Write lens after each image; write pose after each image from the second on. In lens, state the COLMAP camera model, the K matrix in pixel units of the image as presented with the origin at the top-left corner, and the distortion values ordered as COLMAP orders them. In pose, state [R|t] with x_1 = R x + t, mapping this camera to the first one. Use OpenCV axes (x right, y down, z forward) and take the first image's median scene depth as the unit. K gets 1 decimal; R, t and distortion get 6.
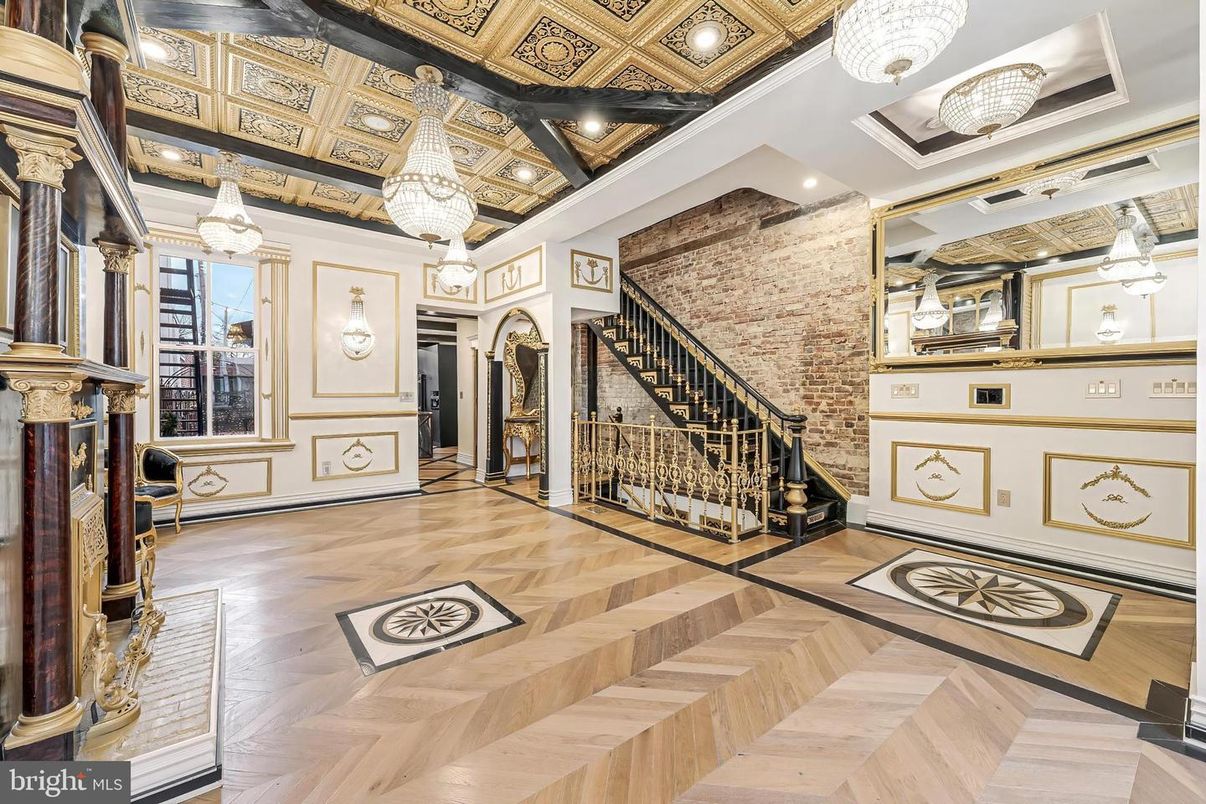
lens RADIAL K [[484.4, 0, 599.2], [0, 484.4, 398.2], [0, 0, 1]] dist [-0.002505, -0.000319]
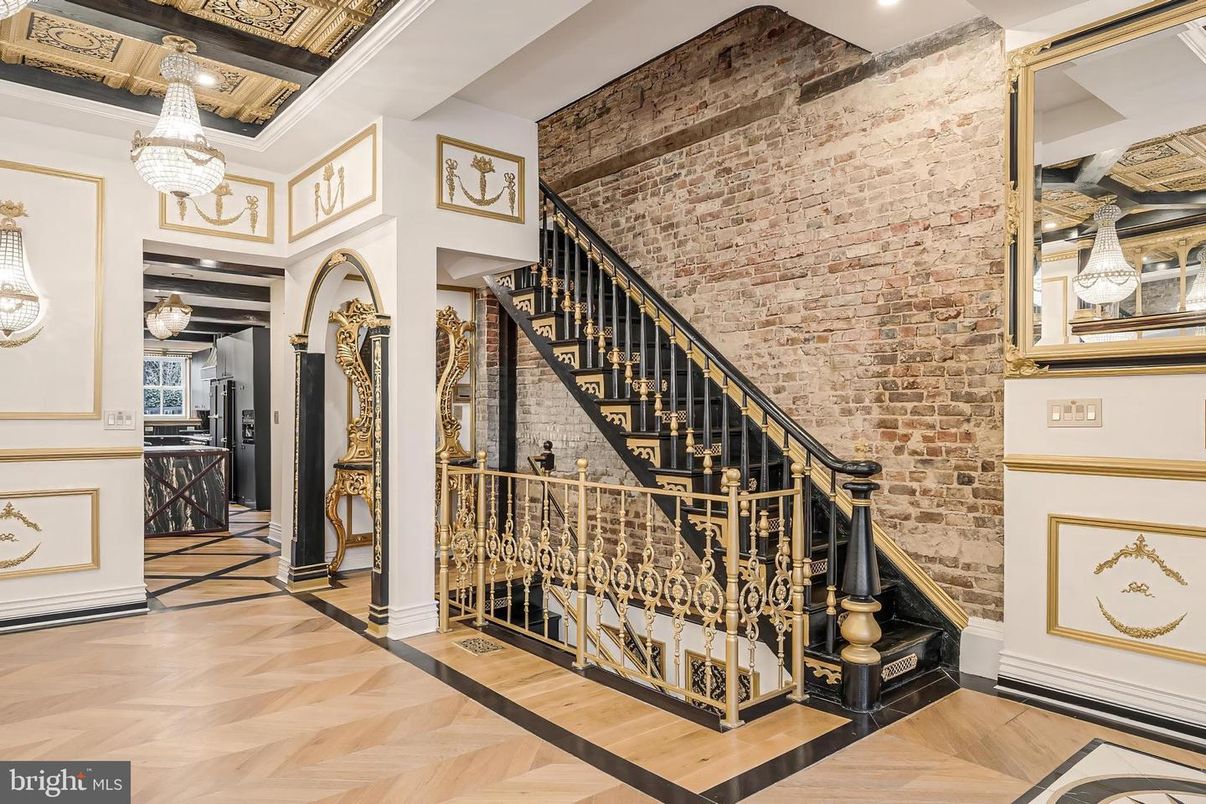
lens RADIAL K [[765.8, 0, 618.8], [0, 765.8, 417.3], [0, 0, 1]] dist [0.000017, -0.009562]
pose [[0.998690, 0.004977, 0.050924, 0.097454], [-0.004528, 0.999950, -0.008924, -0.001162], [-0.050966, 0.008682, 0.998663, 0.187448]]
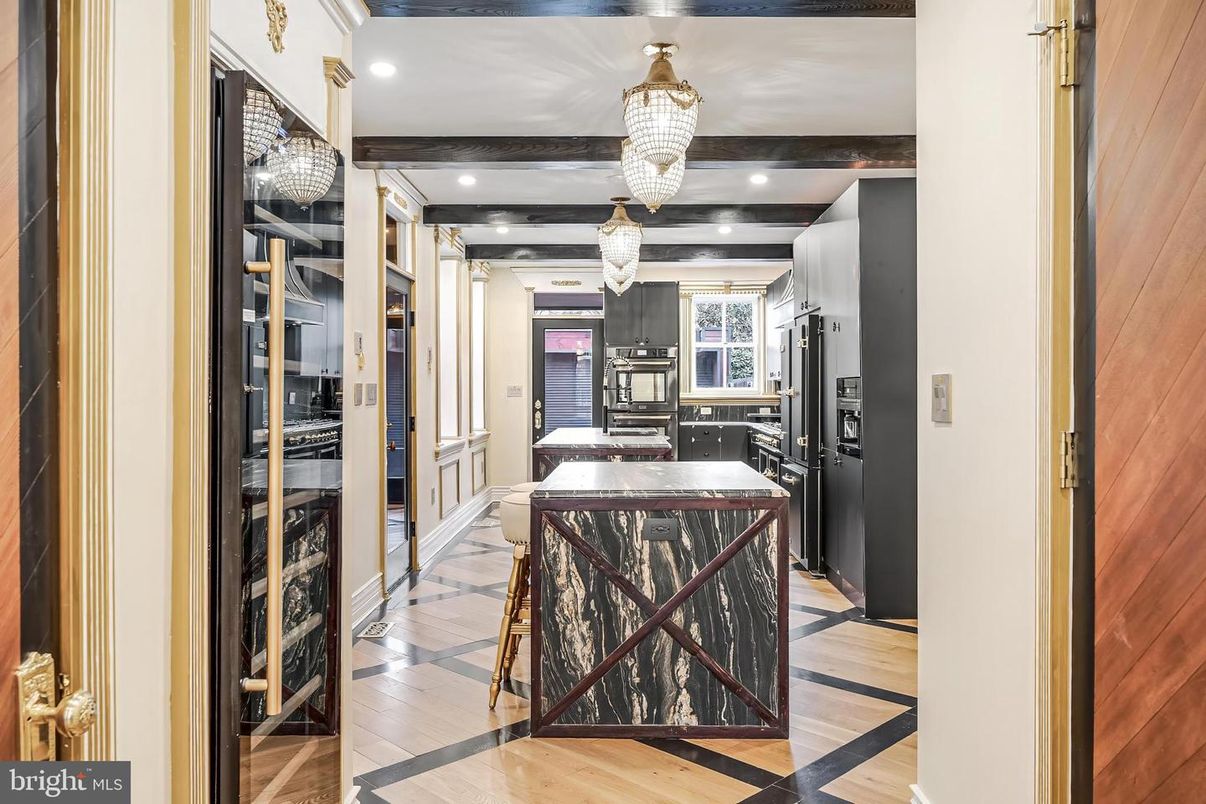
lens RADIAL K [[929.3, 0, 601.7], [0, 929.3, 397.1], [0, 0, 1]] dist [-0.007749, 0.001978]
pose [[0.784310, 0.005361, -0.620345, -0.325782], [-0.004316, 0.999986, 0.003185, -0.013023], [0.620354, 0.000180, 0.784322, 1.214202]]
